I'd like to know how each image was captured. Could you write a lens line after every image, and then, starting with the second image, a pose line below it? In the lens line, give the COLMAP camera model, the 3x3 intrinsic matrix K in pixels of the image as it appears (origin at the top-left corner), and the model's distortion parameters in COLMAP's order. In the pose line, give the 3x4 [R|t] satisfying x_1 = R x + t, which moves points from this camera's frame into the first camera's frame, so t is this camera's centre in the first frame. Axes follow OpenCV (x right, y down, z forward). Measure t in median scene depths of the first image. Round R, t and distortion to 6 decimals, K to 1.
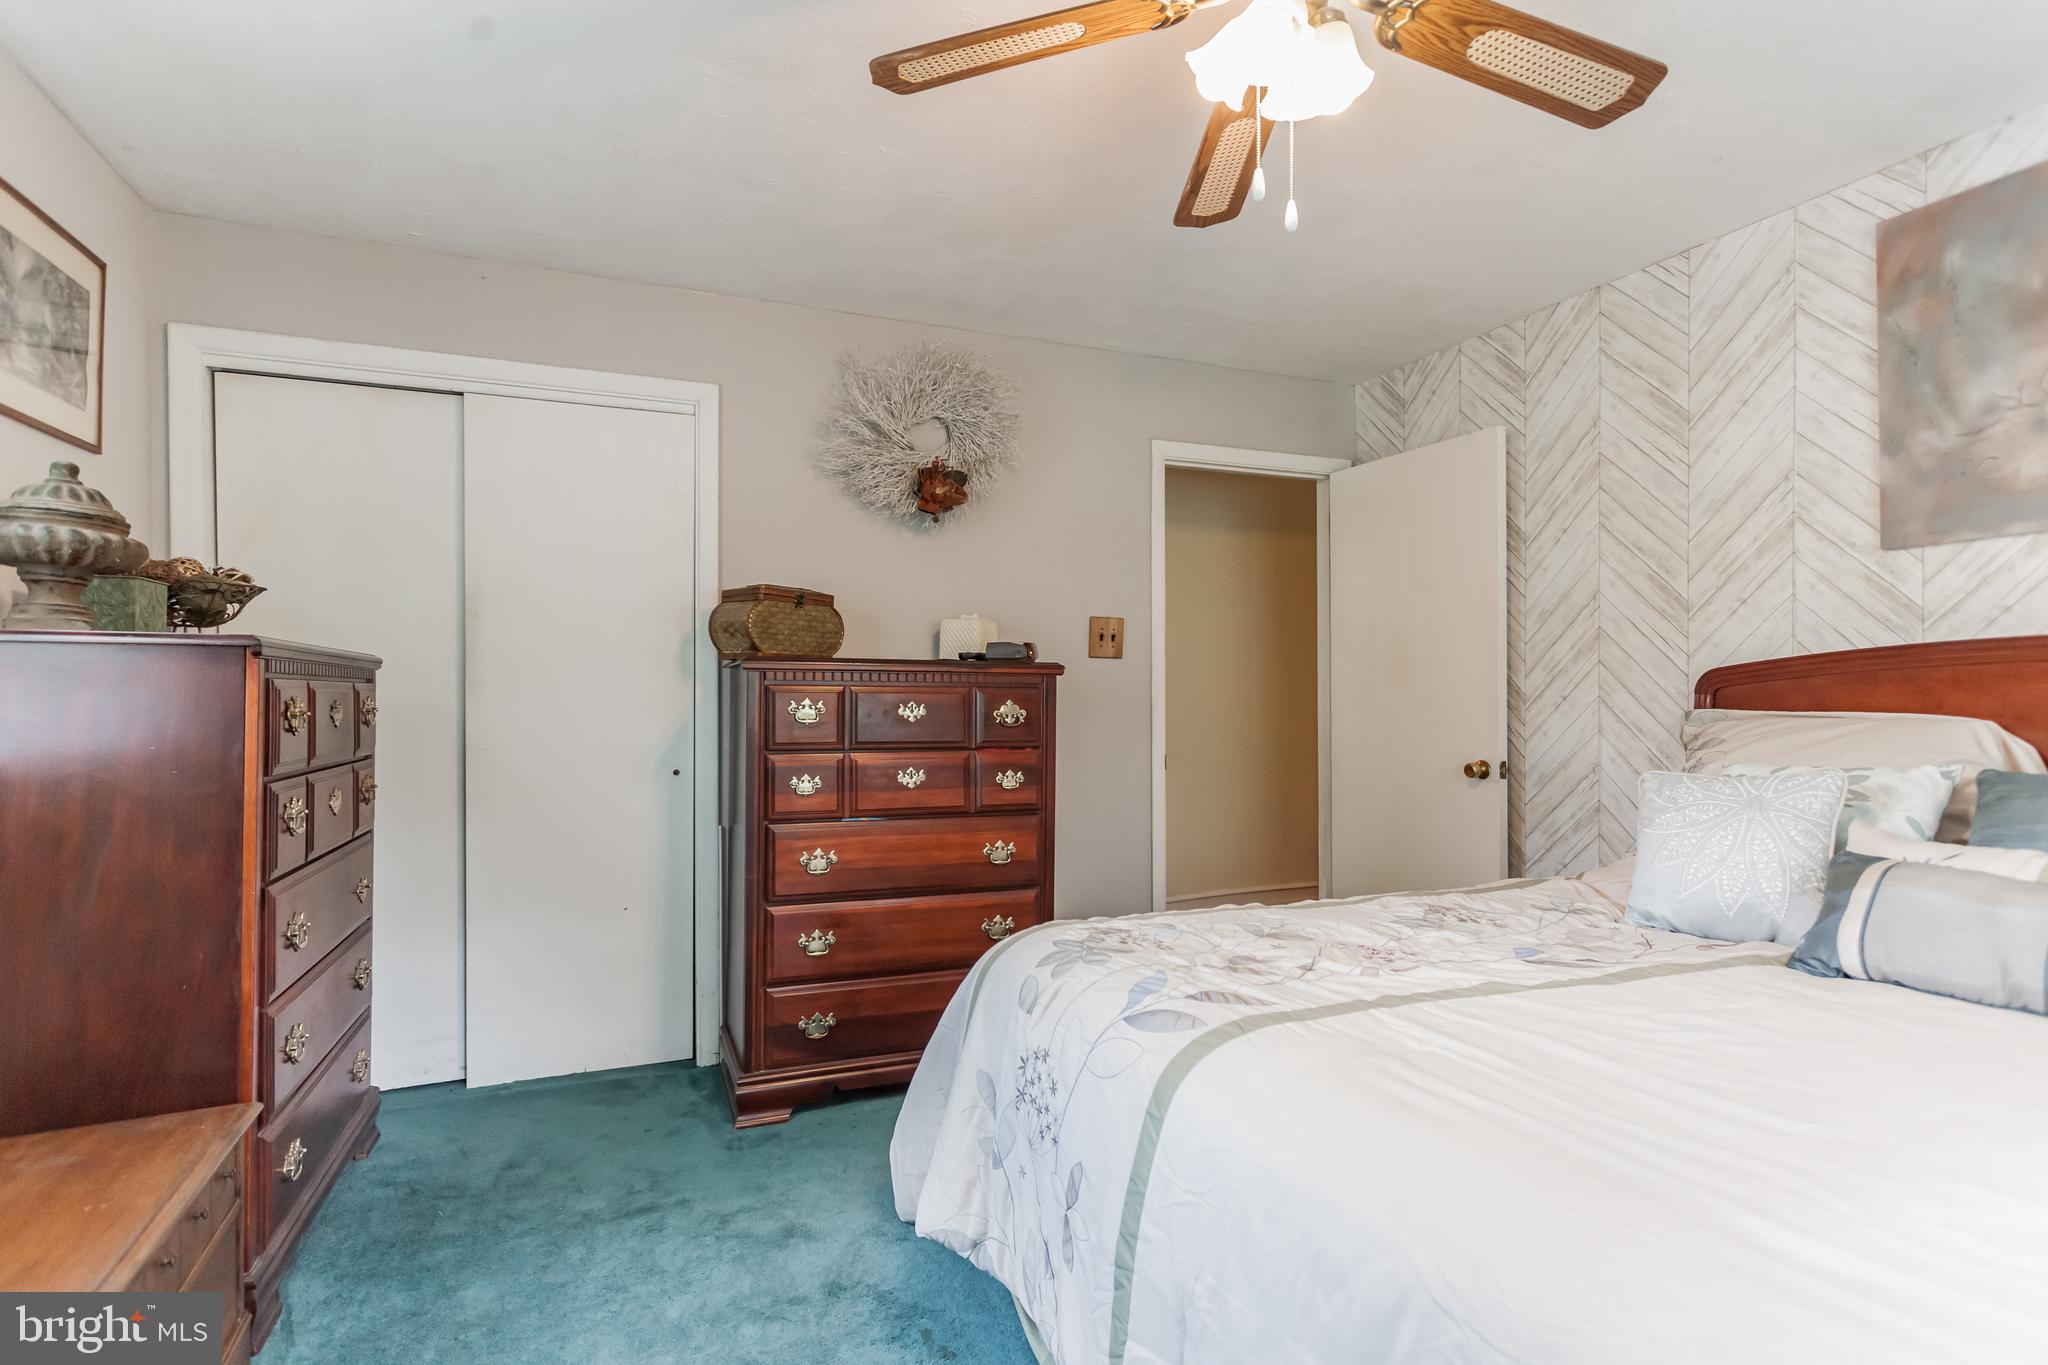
lens RADIAL K [[987.2, 0, 1034.7], [0, 987.2, 677.2], [0, 0, 1]] dist [0.003691, 0.001999]
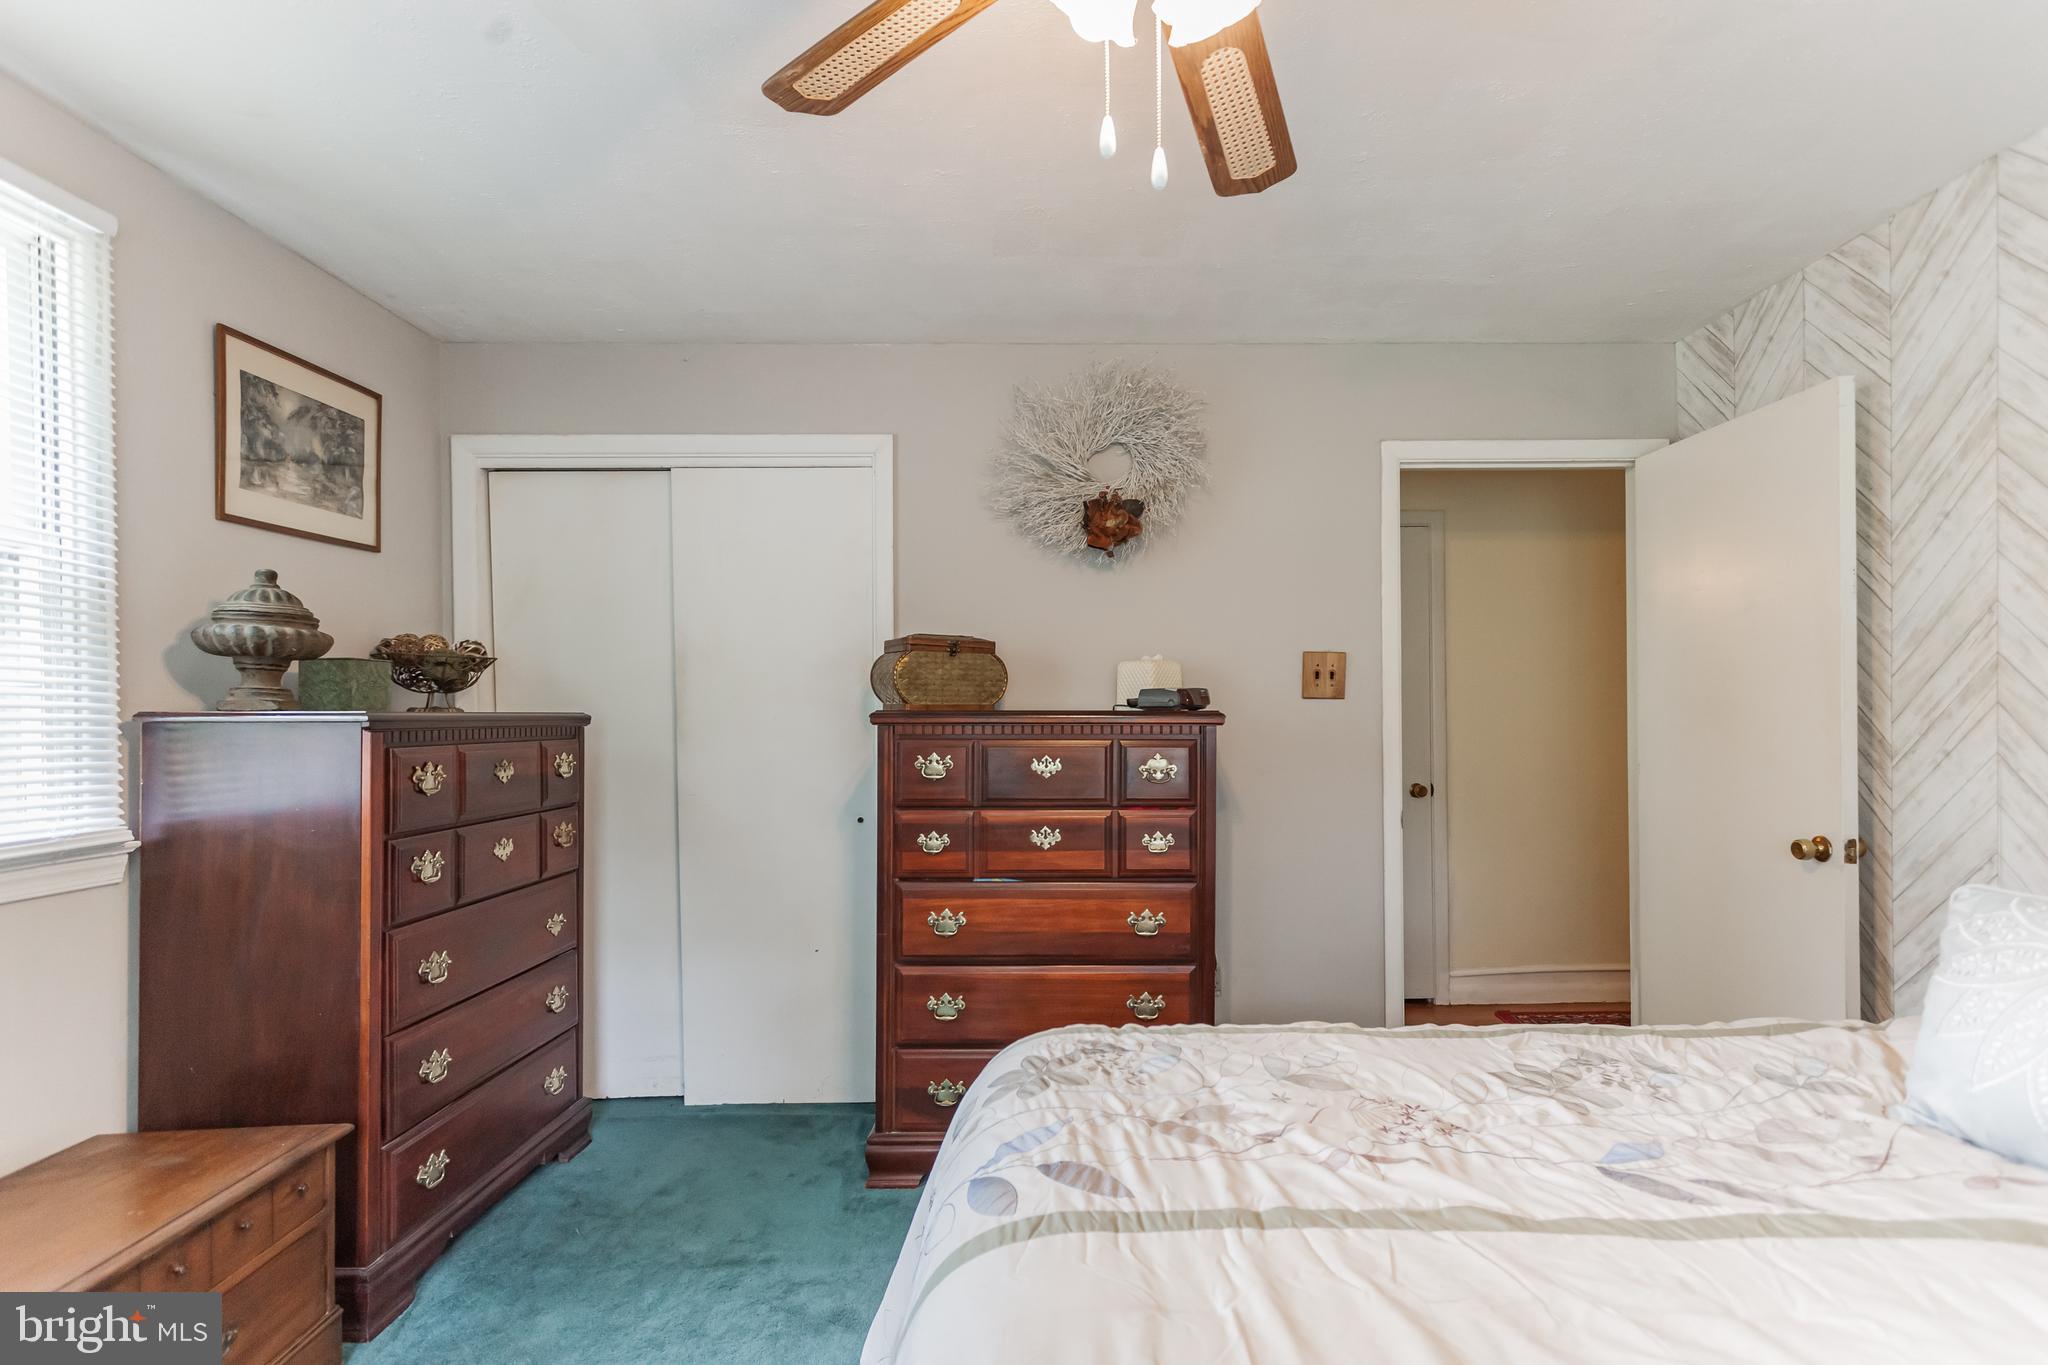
lens RADIAL K [[1005.0, 0, 1082.0], [0, 1005.0, 701.8], [0, 0, 1]] dist [0.004523, 0.001225]
pose [[0.933979, -0.010488, -0.357173, 0.238133], [0.012635, 0.999913, 0.003677, -0.028446], [0.357104, -0.007947, 0.934031, 0.122809]]
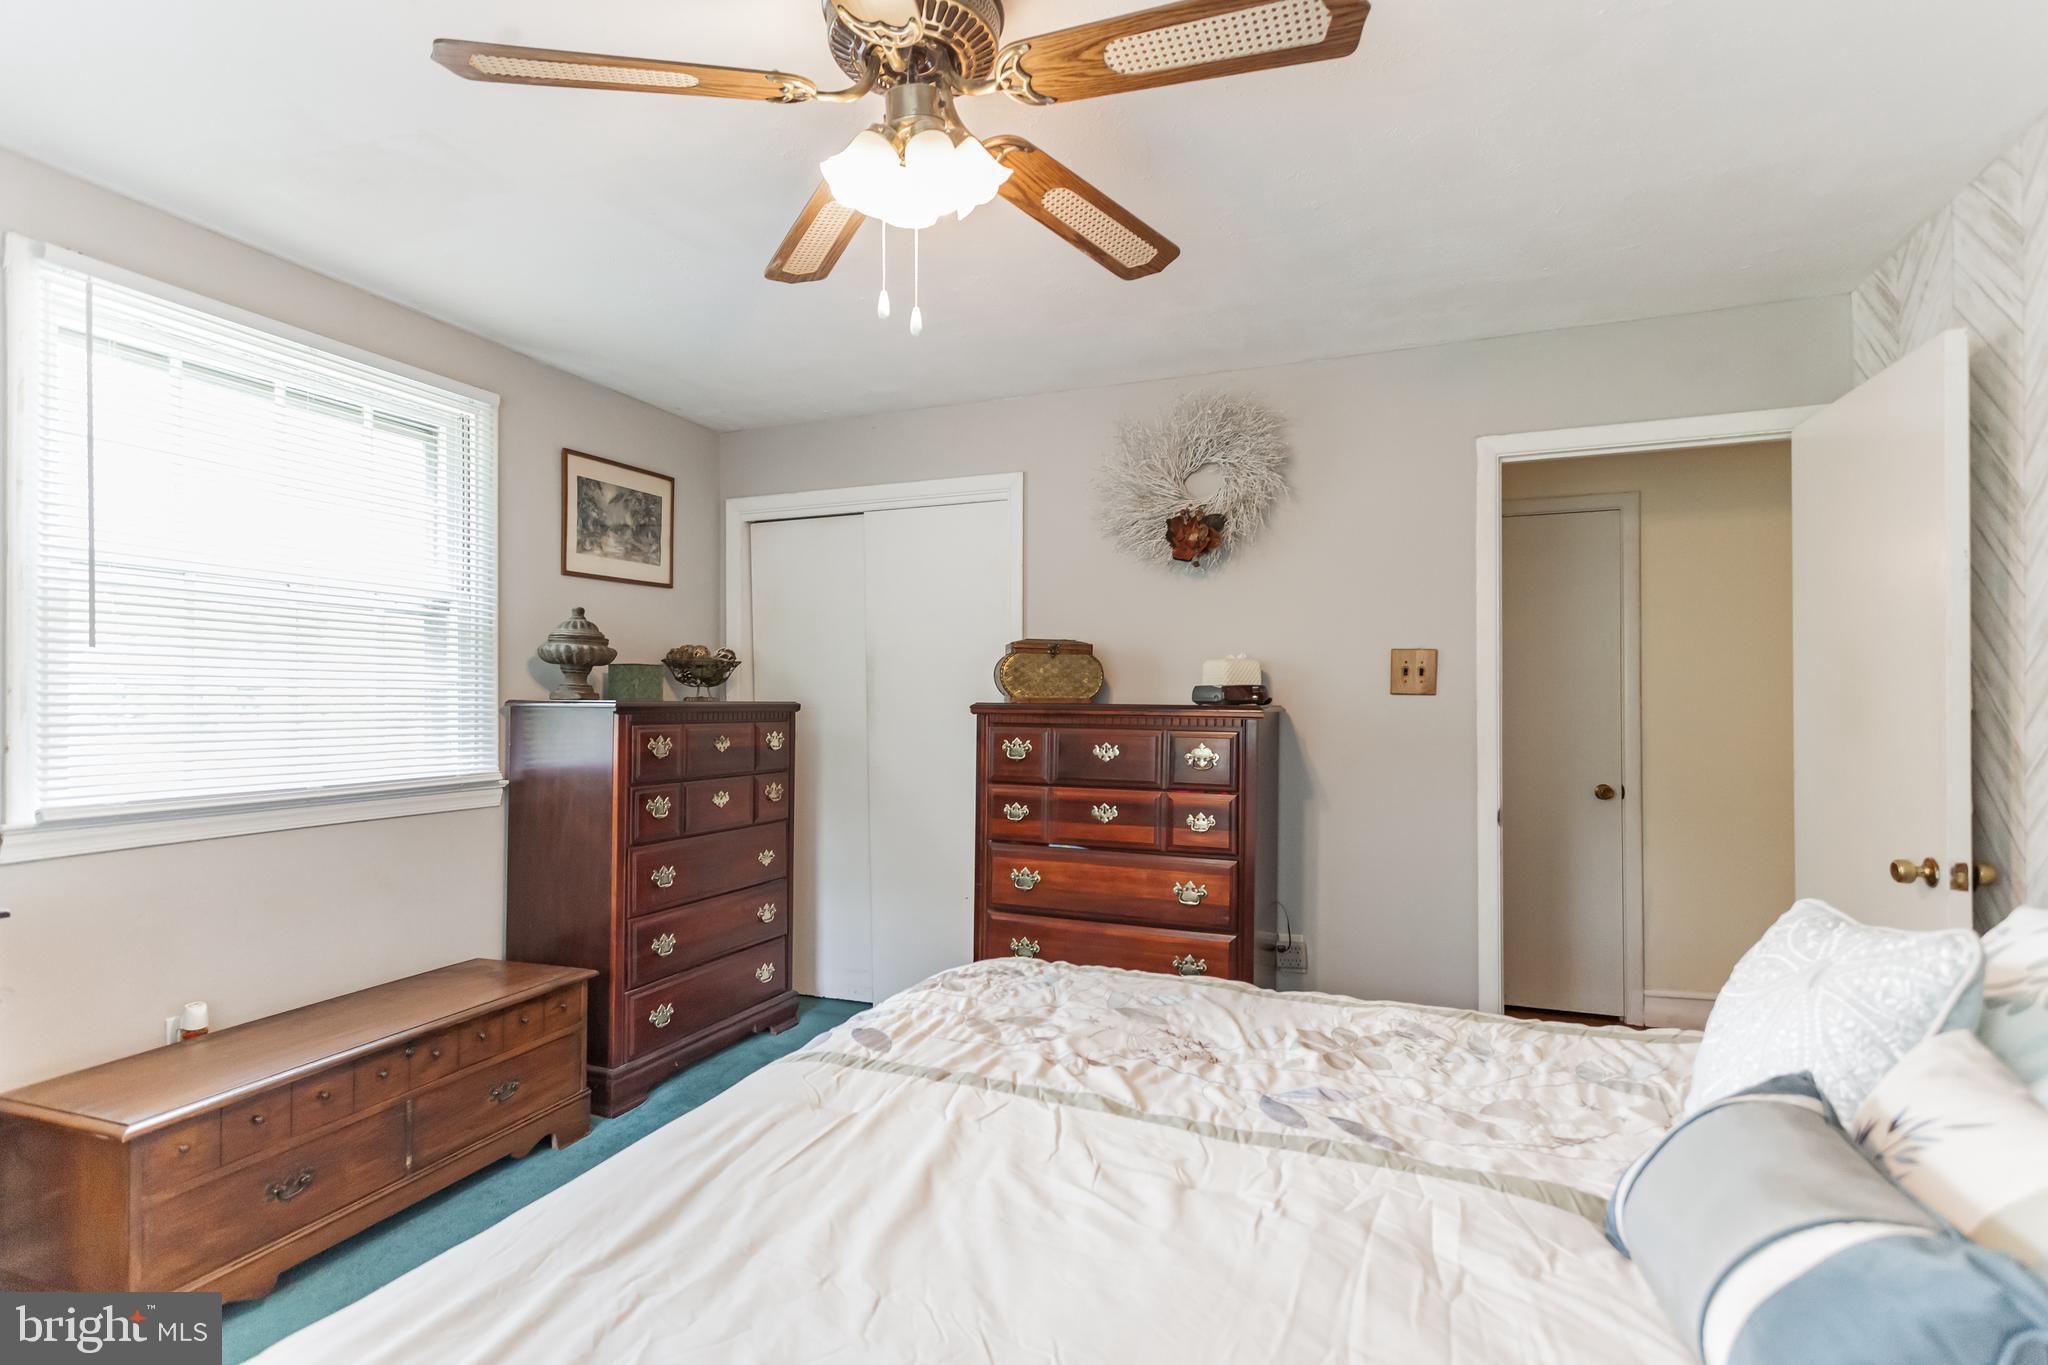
lens RADIAL K [[970.7, 0, 1020.8], [0, 970.7, 682.5], [0, 0, 1]] dist [0.001769, 0.001110]
pose [[0.721676, -0.012058, -0.692126, 0.530268], [0.008383, 0.999927, -0.008679, -0.032276], [0.692181, 0.000461, 0.721724, 0.158217]]
